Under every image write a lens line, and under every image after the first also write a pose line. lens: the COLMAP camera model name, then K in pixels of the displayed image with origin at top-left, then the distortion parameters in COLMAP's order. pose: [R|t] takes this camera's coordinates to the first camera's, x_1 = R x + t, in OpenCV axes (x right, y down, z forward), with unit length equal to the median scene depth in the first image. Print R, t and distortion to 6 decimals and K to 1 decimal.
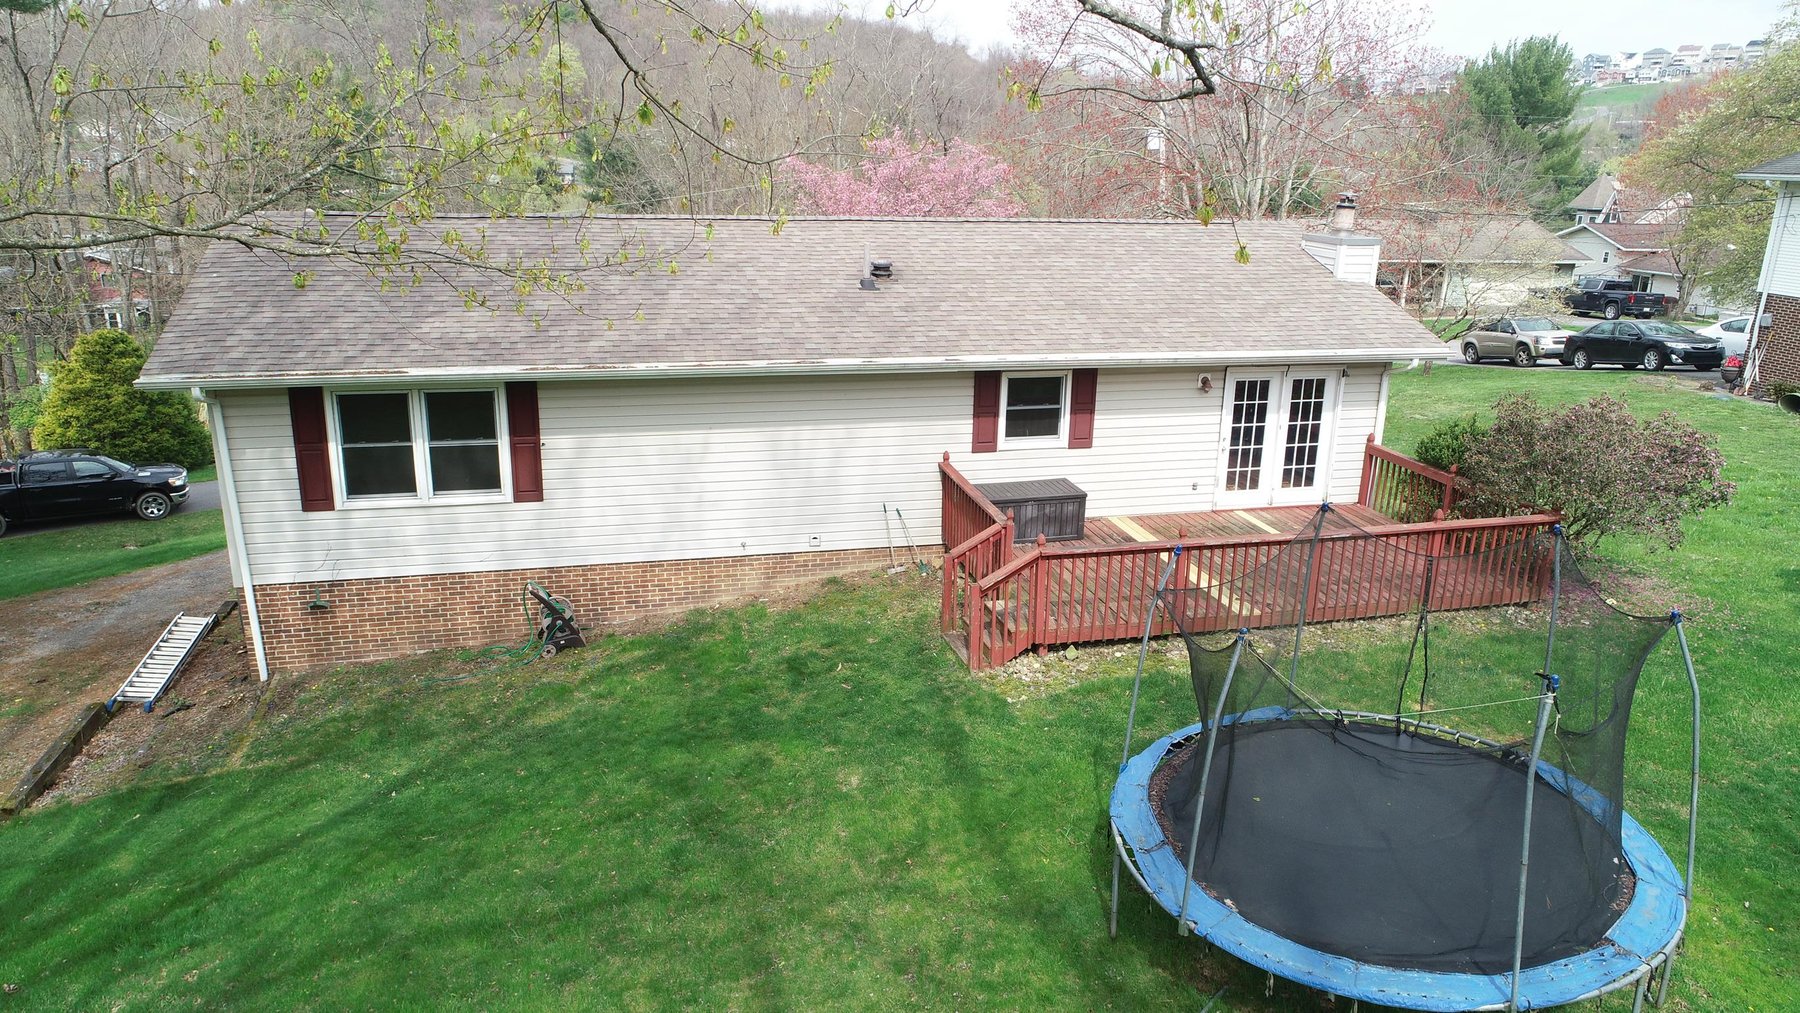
lens RADIAL K [[1180.4, 0, 925.9], [0, 1180.4, 475.3], [0, 0, 1]] dist [-0.004196, 0.000734]
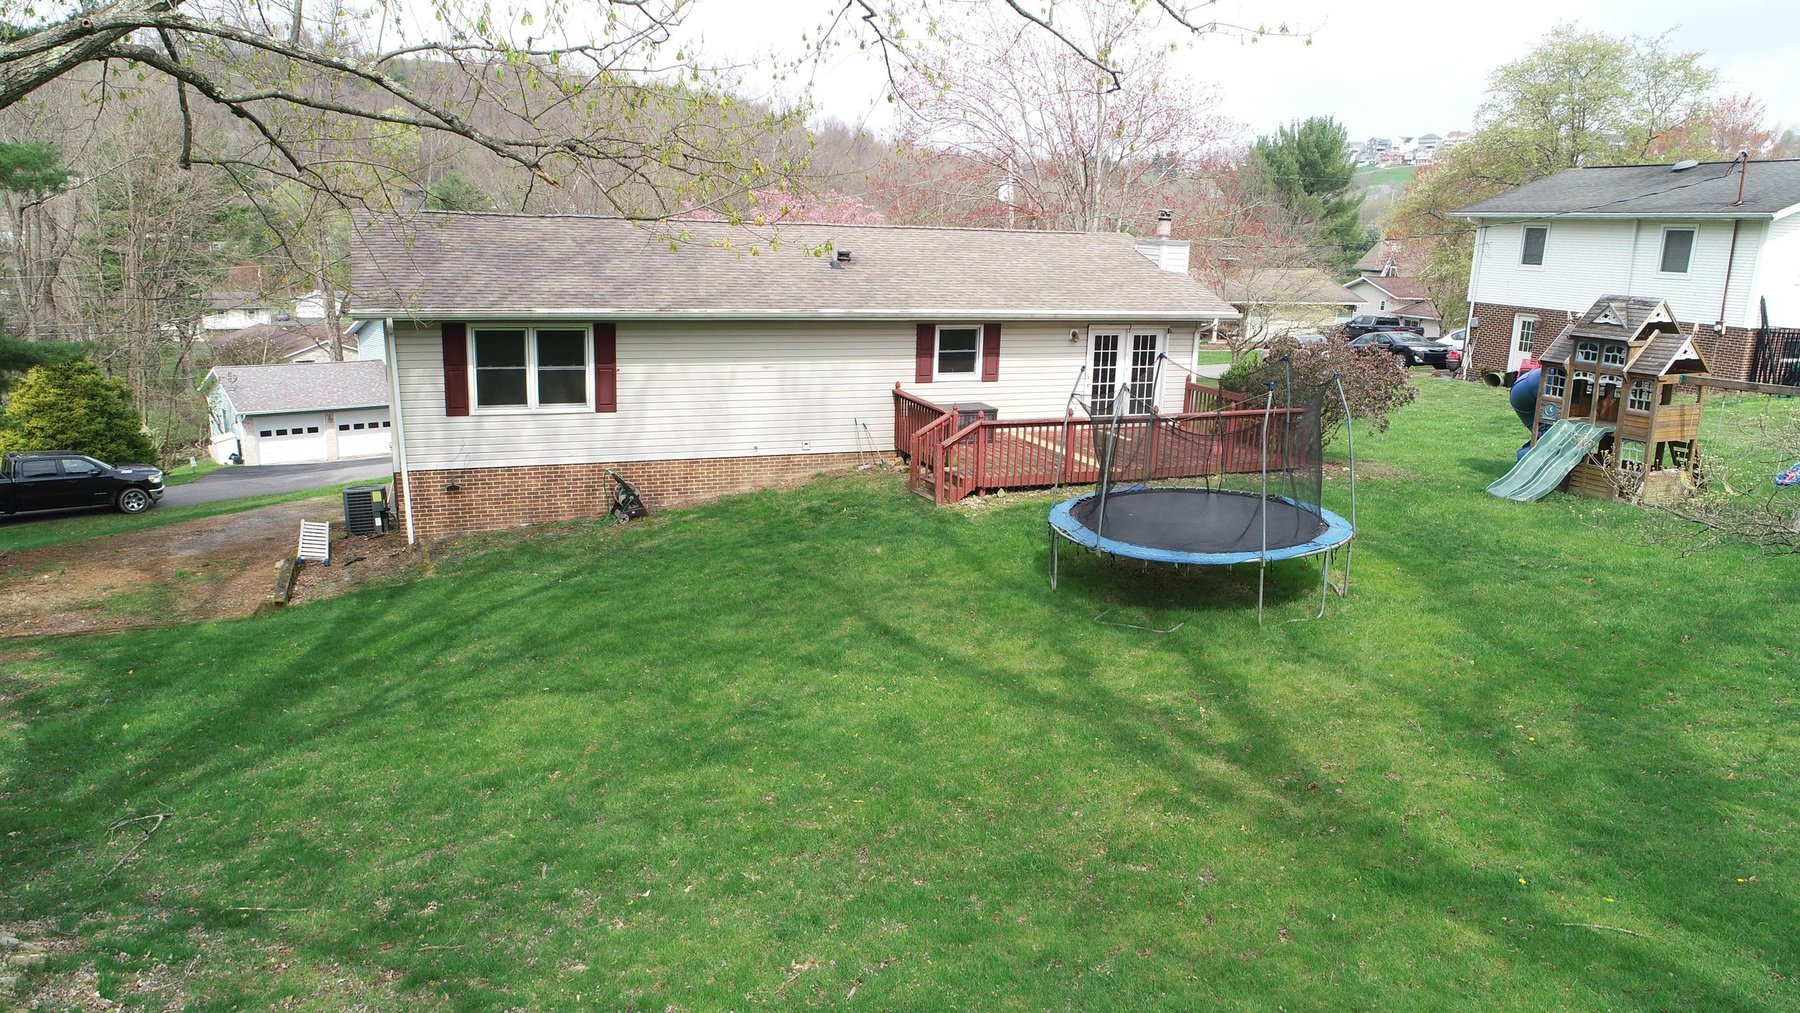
lens RADIAL K [[1180.4, 0, 925.9], [0, 1180.4, 475.3], [0, 0, 1]] dist [-0.004196, 0.000734]
pose [[0.990312, -0.022043, 0.137102, -0.142126], [0.029815, 0.998047, -0.054897, 0.166386], [-0.135624, 0.058453, 0.989035, -0.378495]]
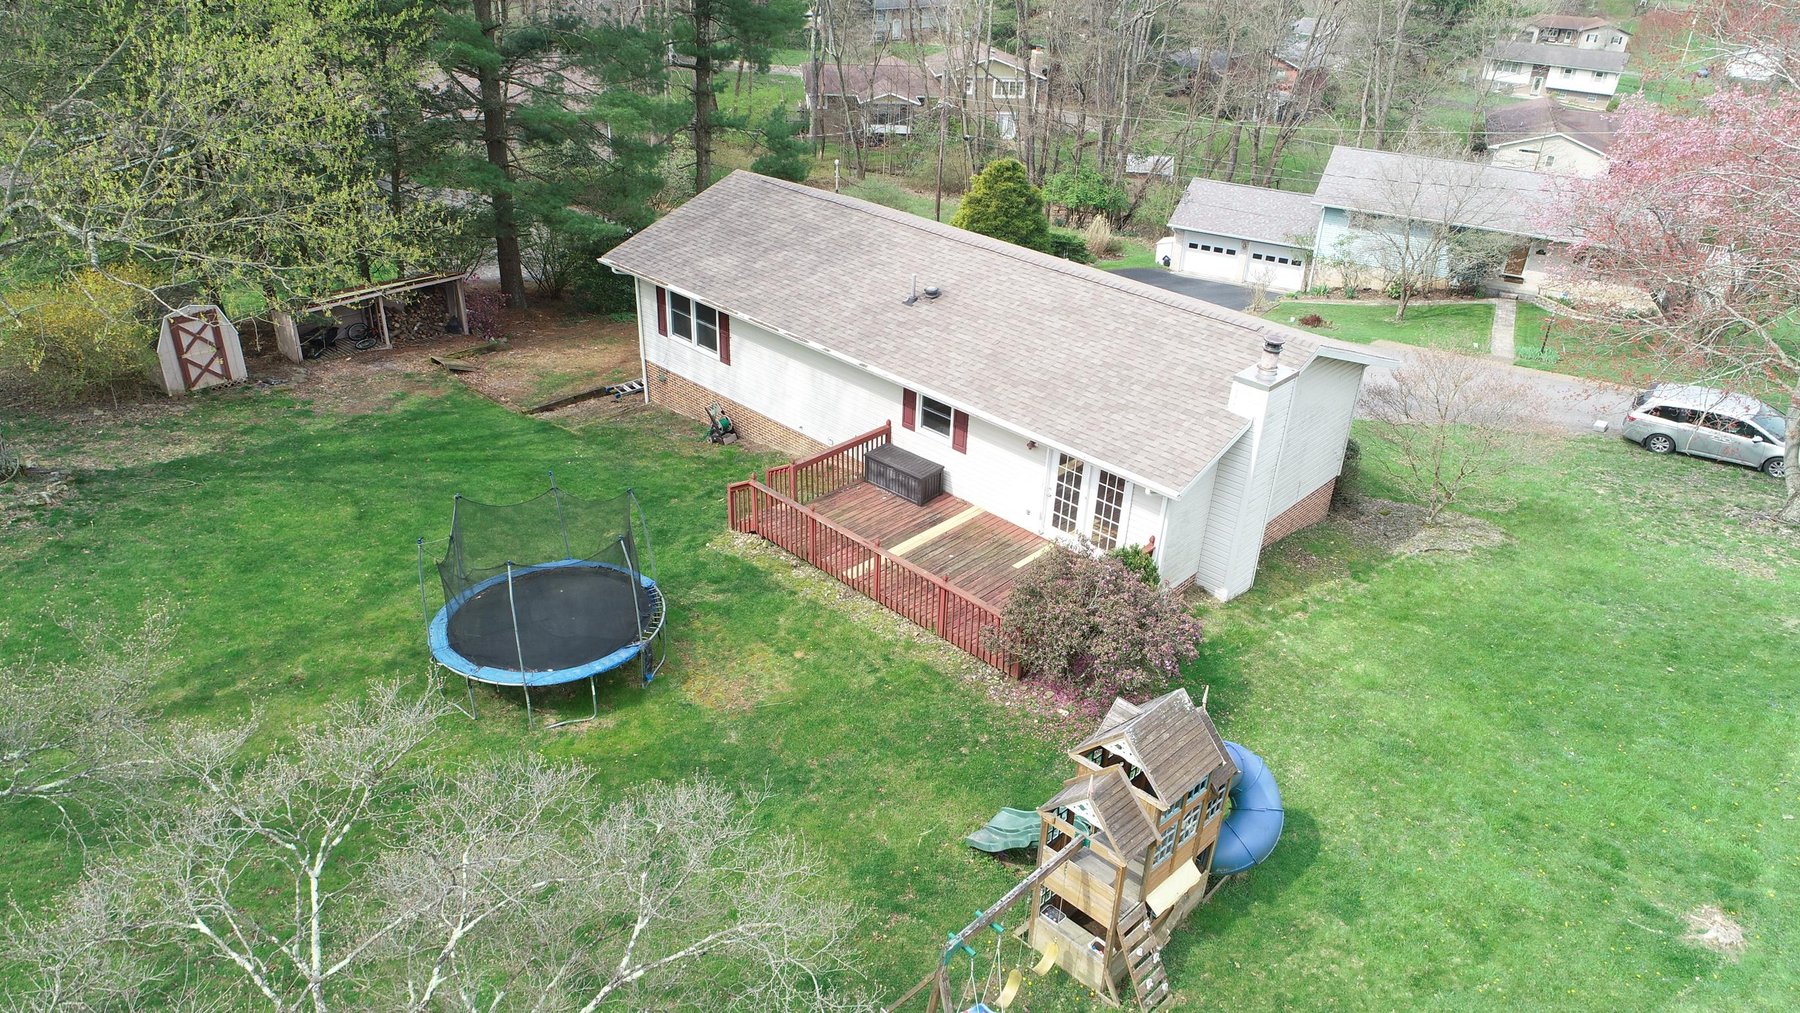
lens RADIAL K [[1194.9, 0, 900.0], [0, 1194.9, 506.5], [0, 0, 1]] dist [-0.008907, -0.002133]
pose [[0.520181, 0.409146, -0.749674, 1.232848], [-0.251303, 0.912247, 0.323500, -0.421497], [0.816246, 0.020117, 0.577354, 0.107143]]
